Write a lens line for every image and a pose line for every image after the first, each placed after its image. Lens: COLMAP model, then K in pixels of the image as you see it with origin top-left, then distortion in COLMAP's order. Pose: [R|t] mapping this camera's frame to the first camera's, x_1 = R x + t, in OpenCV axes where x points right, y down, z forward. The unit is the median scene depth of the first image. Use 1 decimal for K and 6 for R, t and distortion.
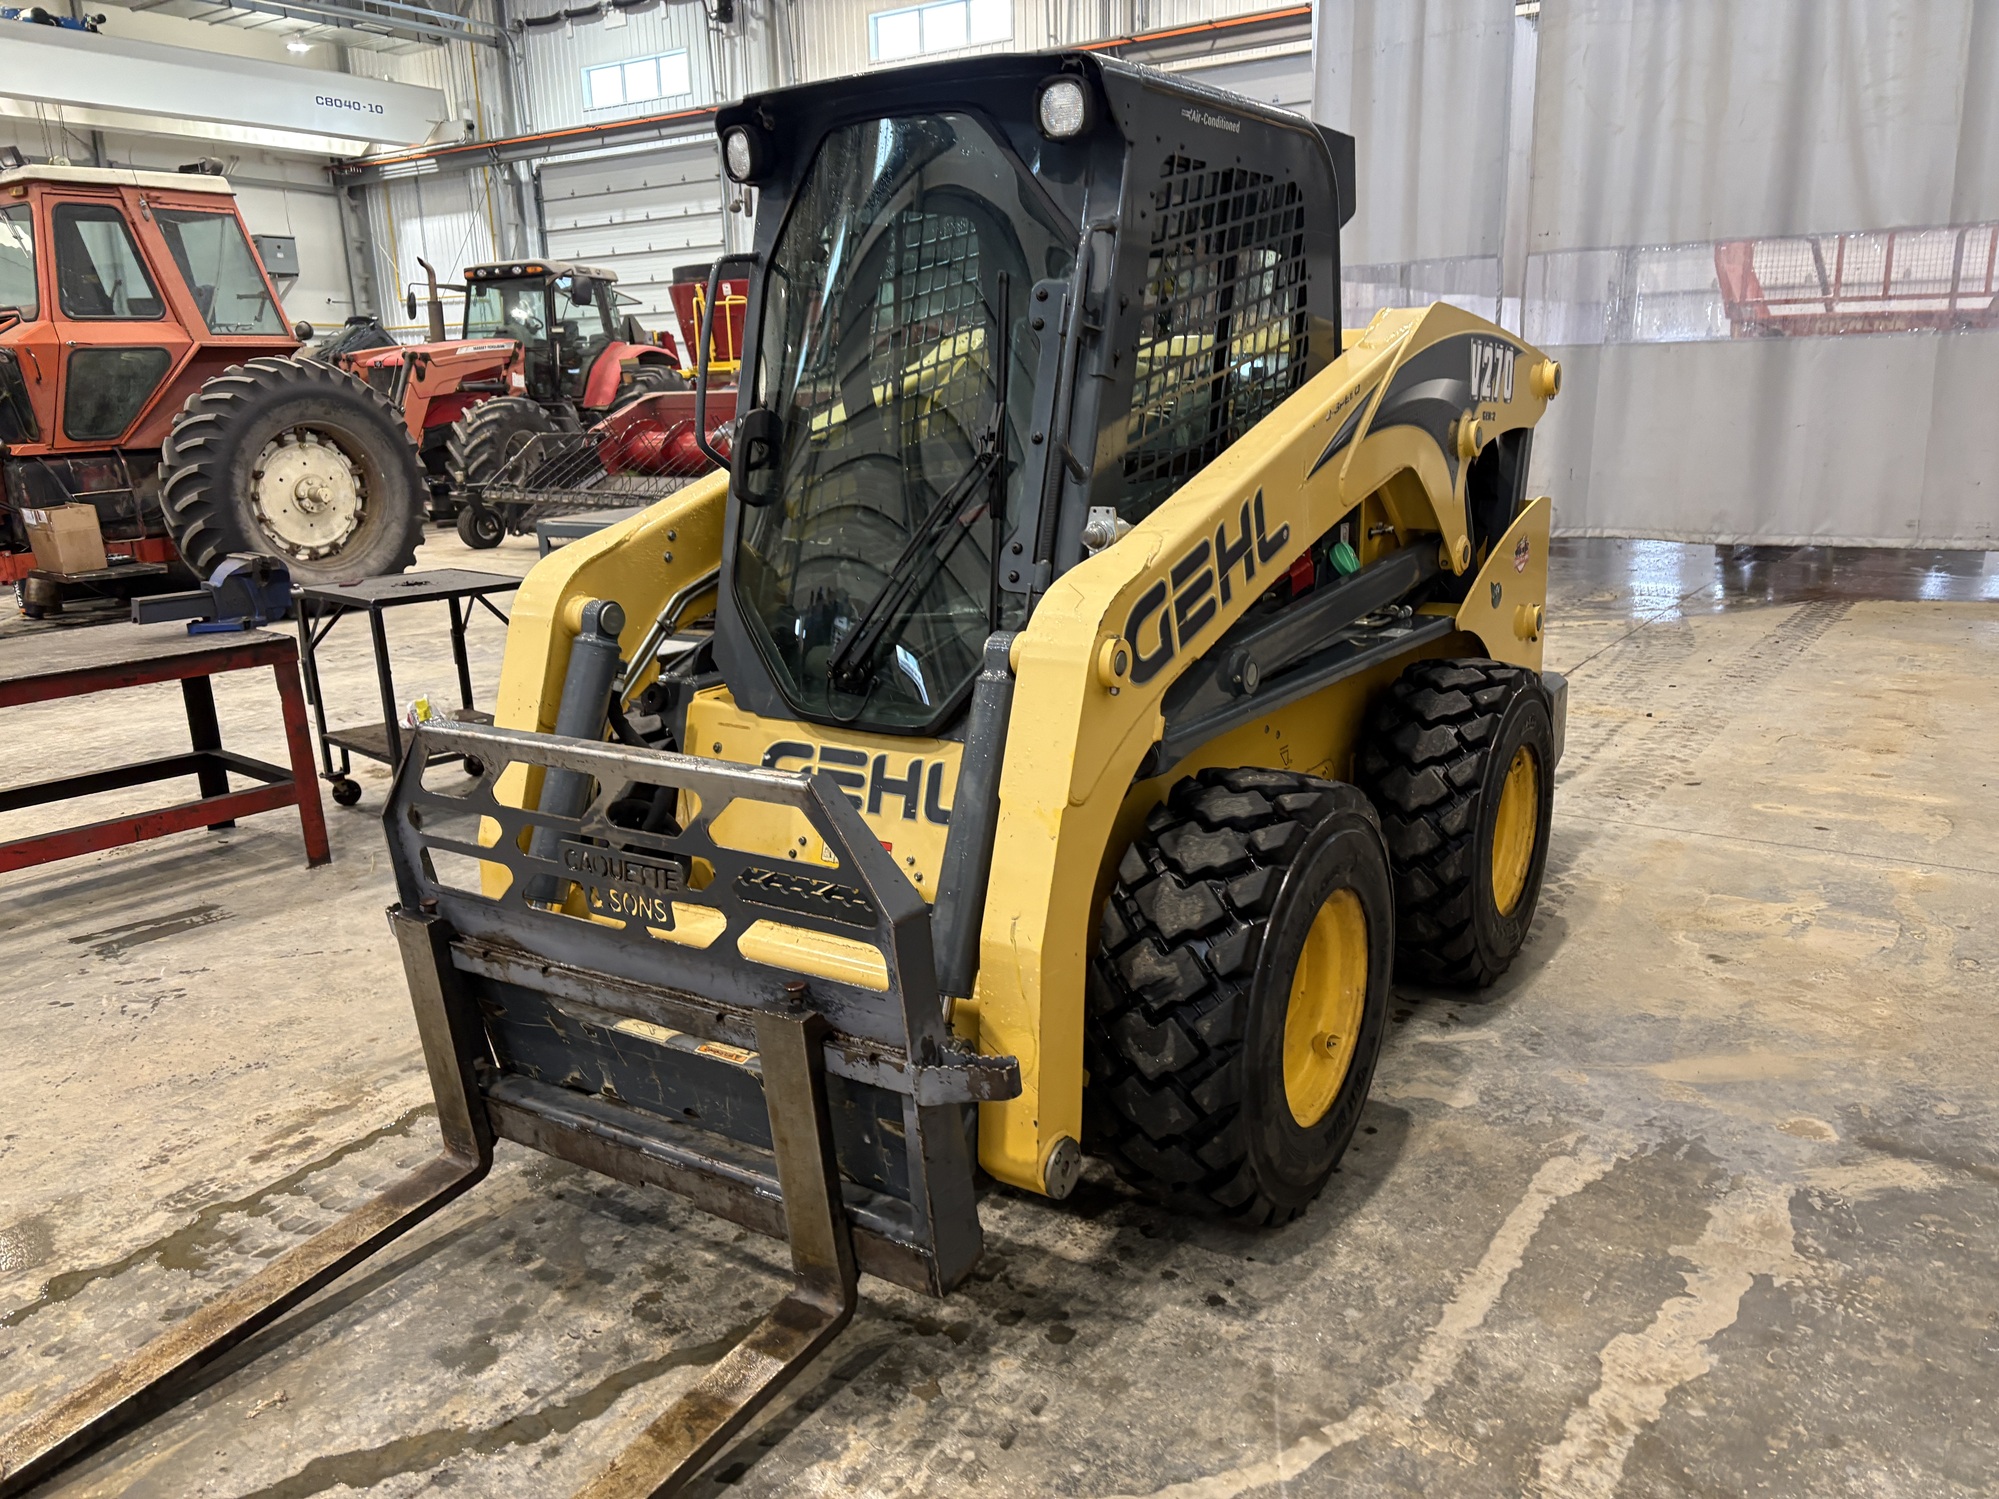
lens RADIAL K [[1507.2, 0, 1006.4], [0, 1507.2, 758.9], [0, 0, 1]] dist [0.055908, -0.047869]
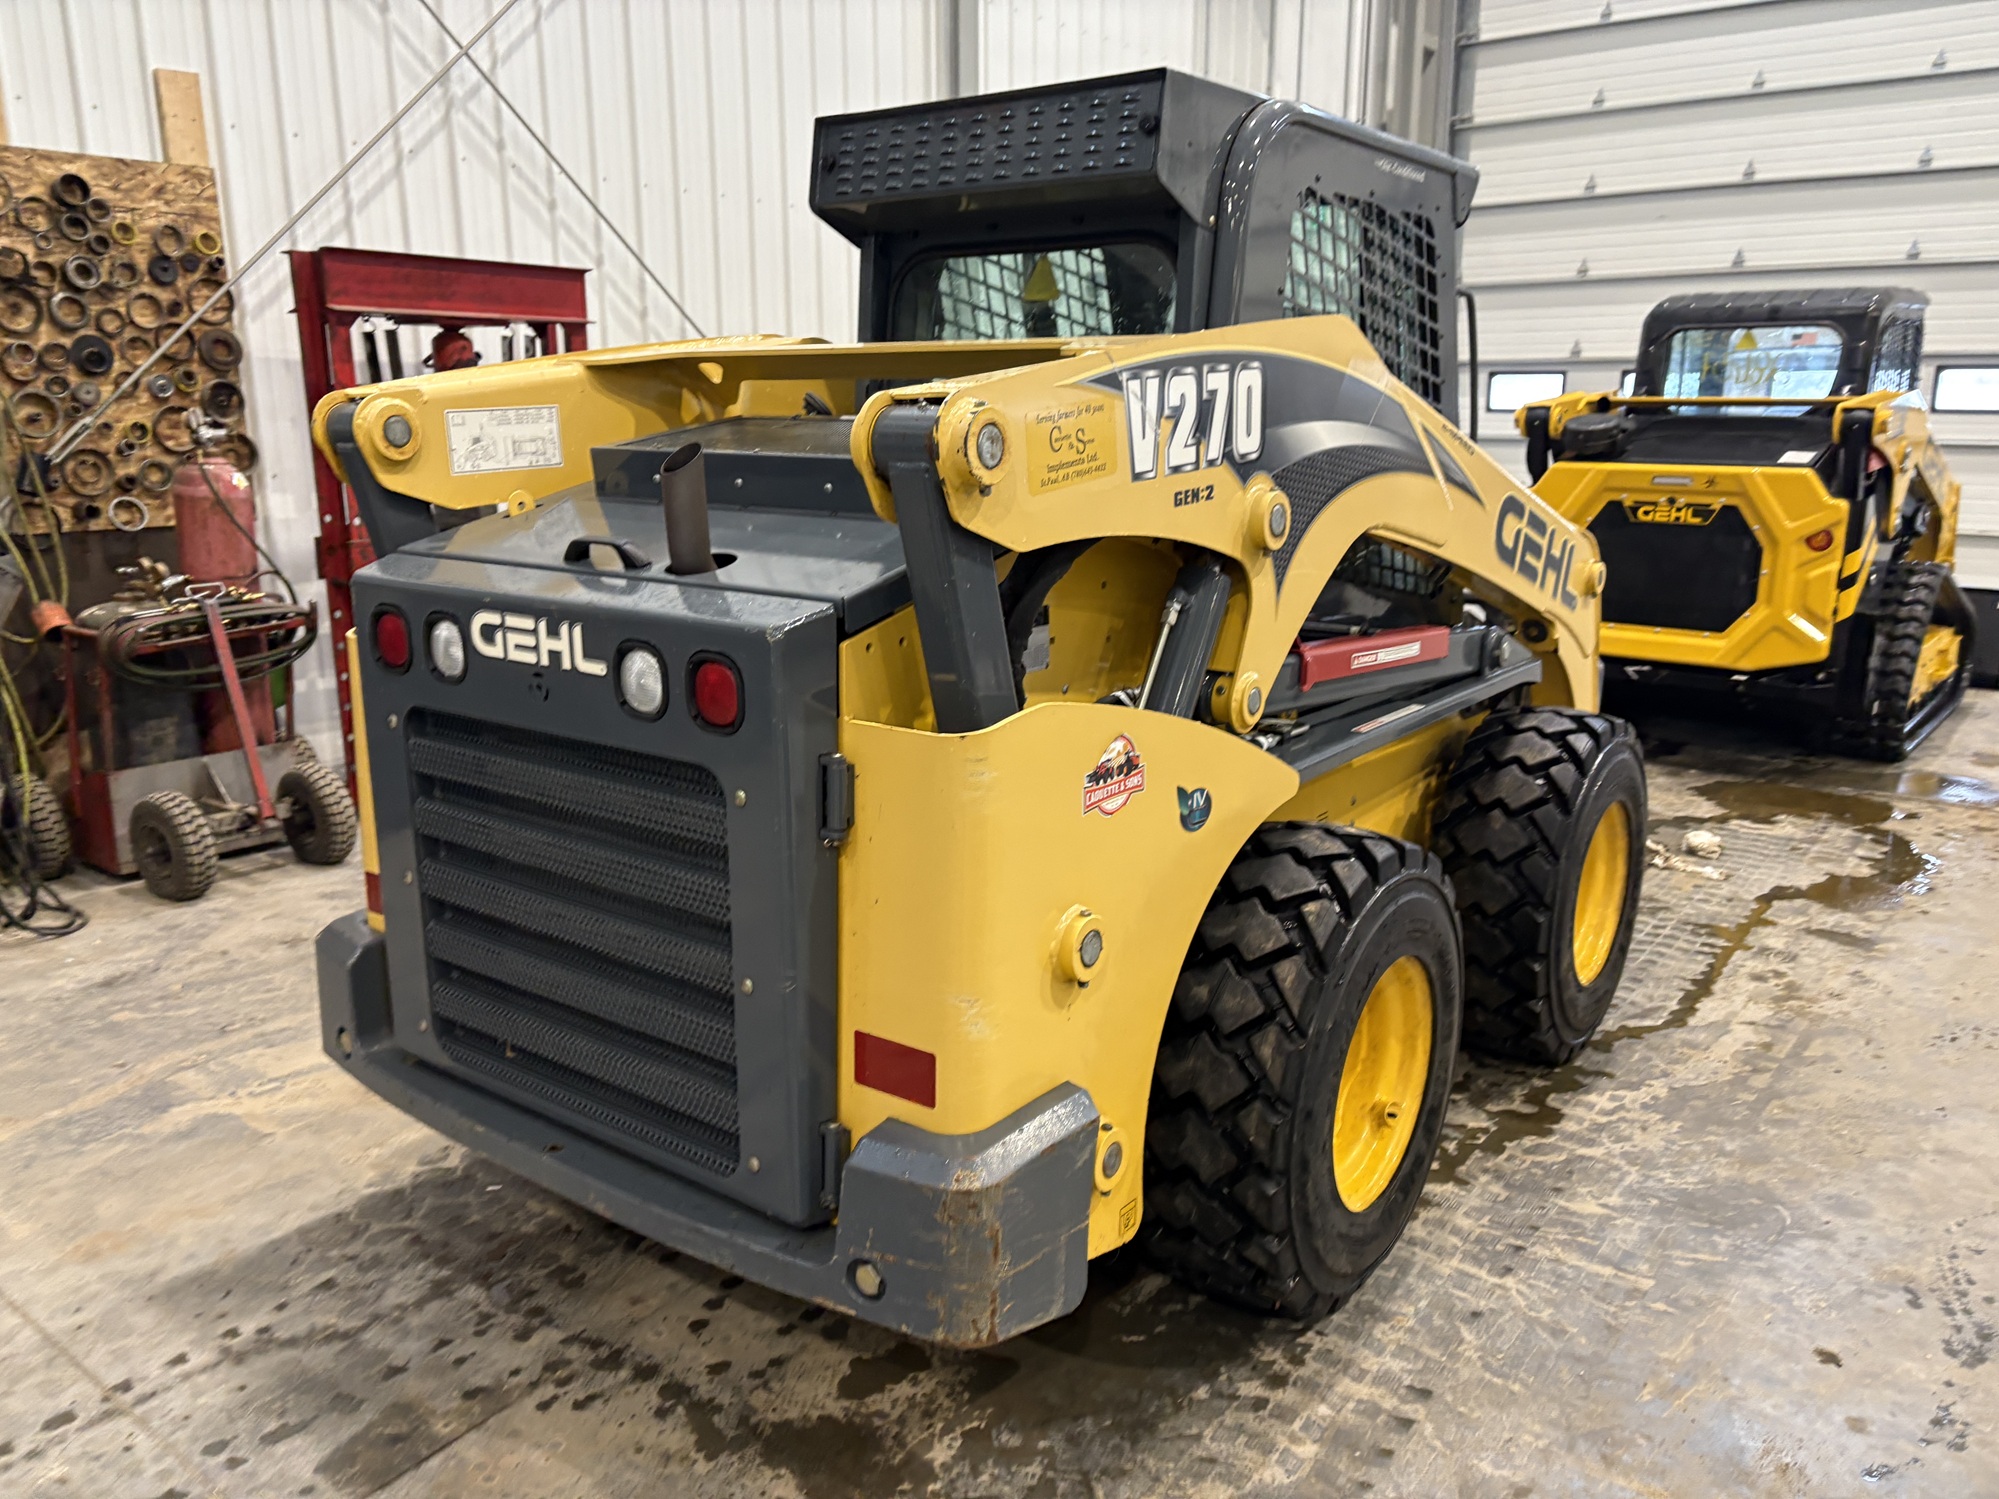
lens RADIAL K [[1507.2, 0, 994.9], [0, 1507.2, 755.9], [0, 0, 1]] dist [0.055908, -0.047869]
pose [[-0.997057, 0.008477, 0.076192, 0.083958], [0.042412, 0.888913, 0.456108, -0.527294], [-0.063862, 0.457997, -0.886657, 2.085159]]
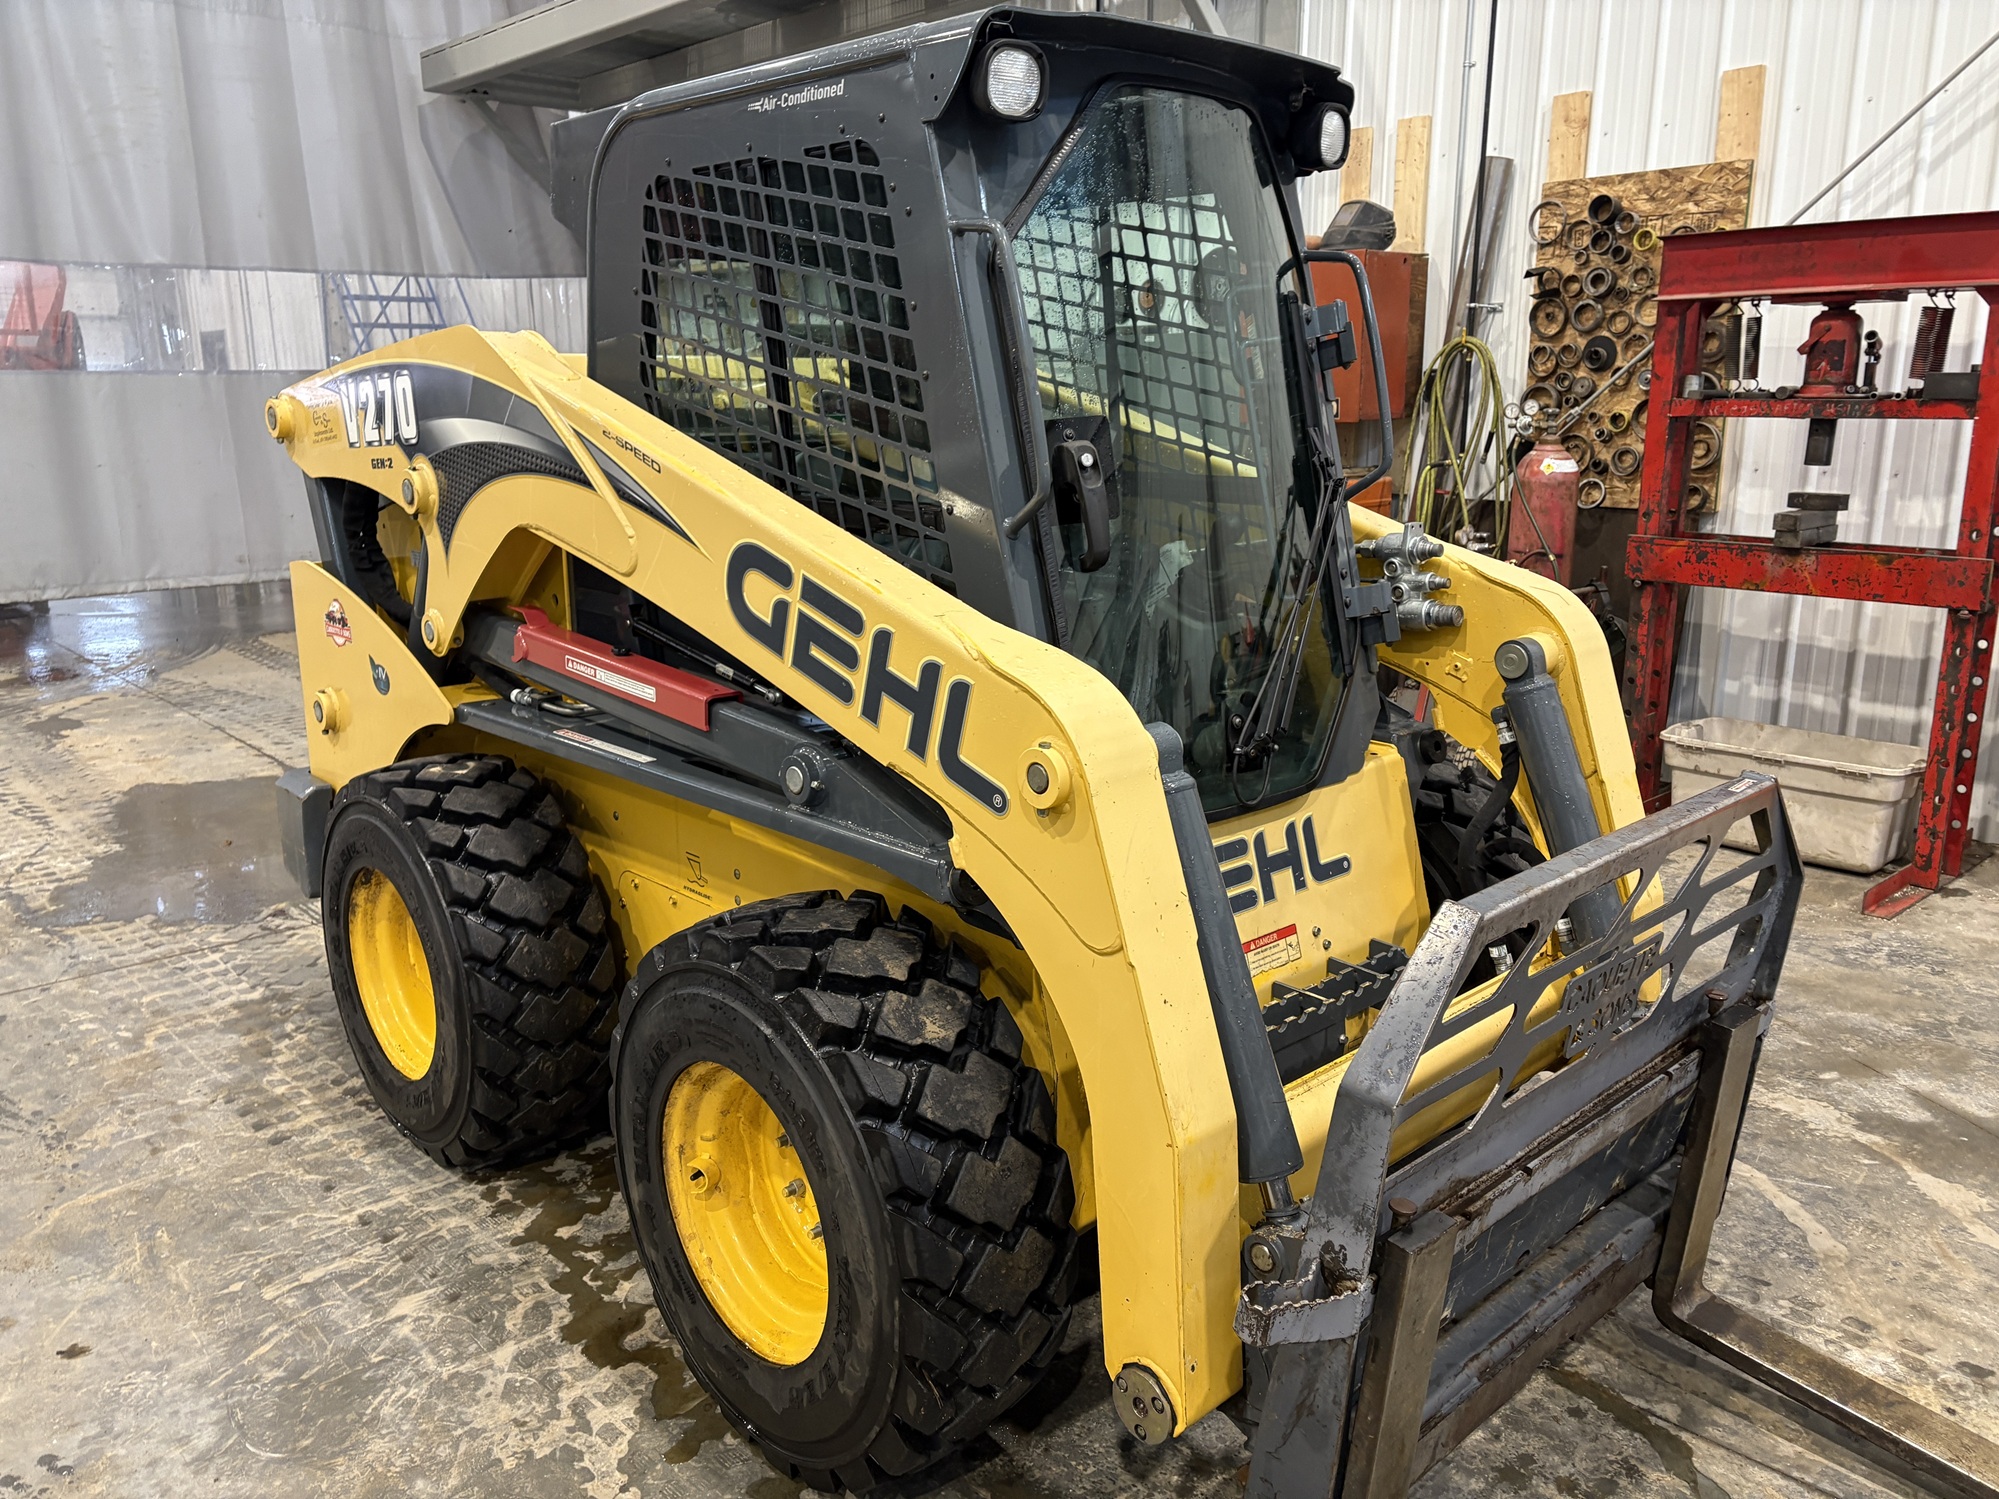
lens RADIAL K [[1507.2, 0, 1003.5], [0, 1507.2, 733.3], [0, 0, 1]] dist [0.055908, -0.047869]
pose [[0.240719, -0.192045, 0.951406, -0.835796], [0.232876, 0.963025, 0.135469, -0.187675], [-0.942244, 0.188950, 0.276541, 0.798419]]
